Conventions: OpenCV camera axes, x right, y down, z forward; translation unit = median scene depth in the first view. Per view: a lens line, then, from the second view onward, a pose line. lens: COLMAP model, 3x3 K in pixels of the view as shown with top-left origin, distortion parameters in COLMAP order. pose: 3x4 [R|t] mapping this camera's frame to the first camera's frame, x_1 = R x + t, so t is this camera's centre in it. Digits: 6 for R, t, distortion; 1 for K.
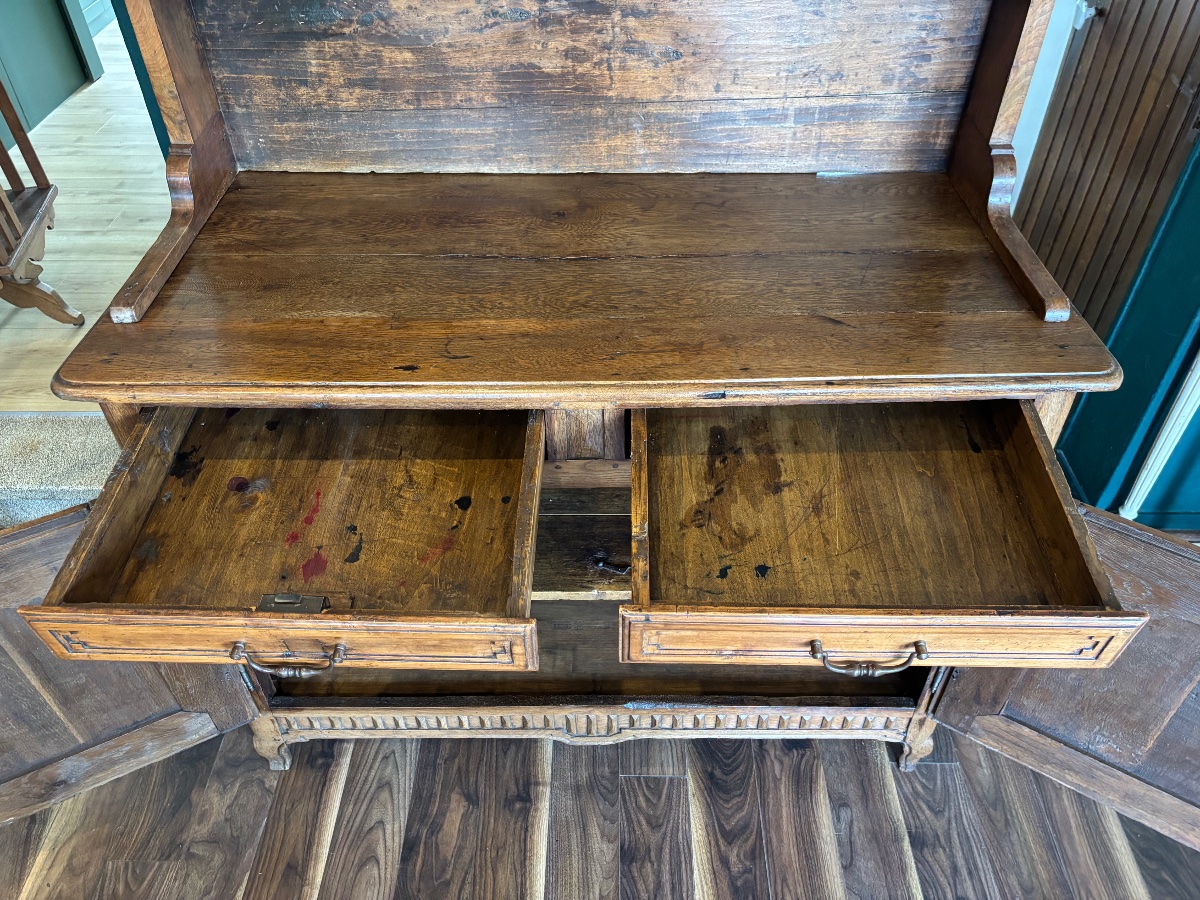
lens RADIAL K [[922.7, 0, 603.3], [0, 922.7, 450.6], [0, 0, 1]] dist [-0.011795, 0.075989]
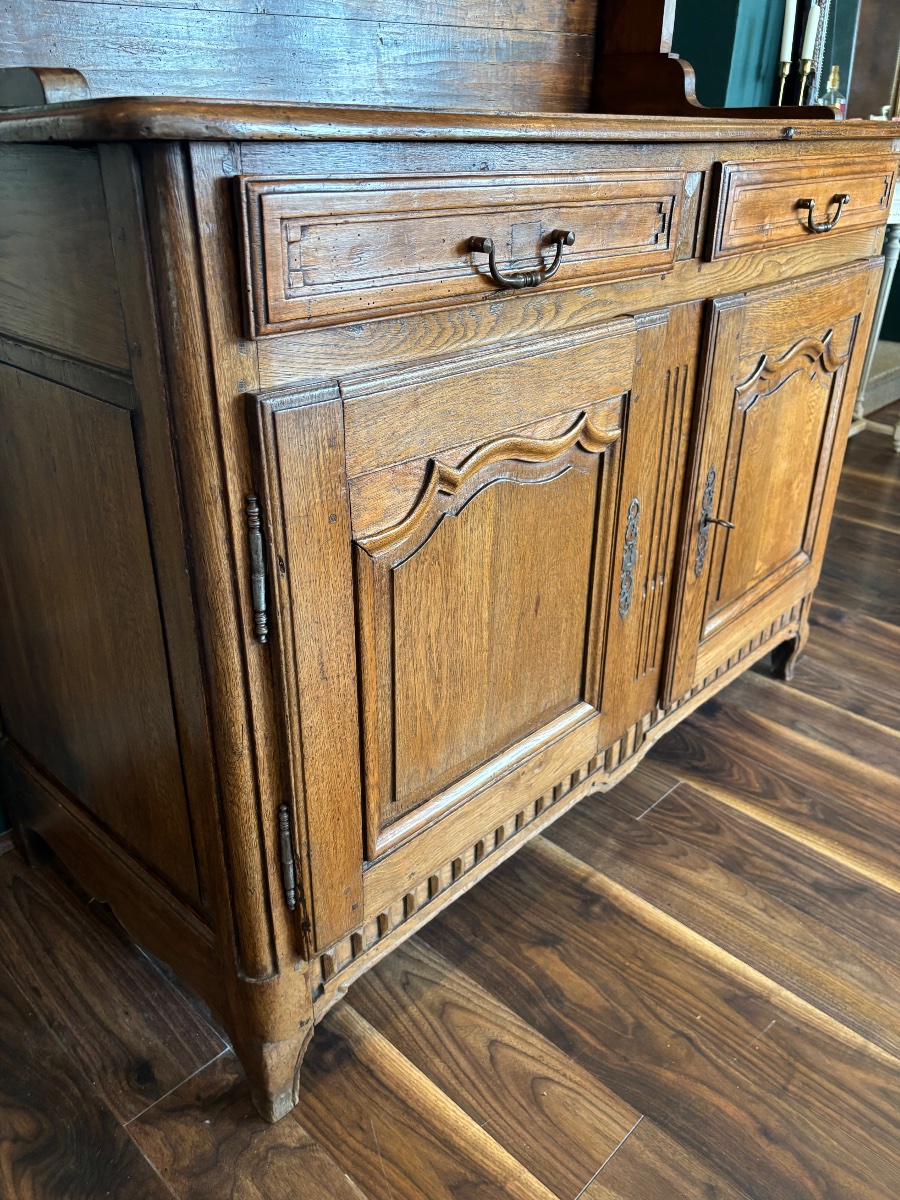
lens RADIAL K [[913.6, 0, 452.2], [0, 913.6, 593.2], [0, 0, 1]] dist [0.038772, -0.039119]
pose [[0.681879, -0.316917, 0.659246, -0.652326], [0.476404, 0.876315, -0.071492, 0.190312], [-0.555050, 0.362816, 0.748521, 0.499748]]
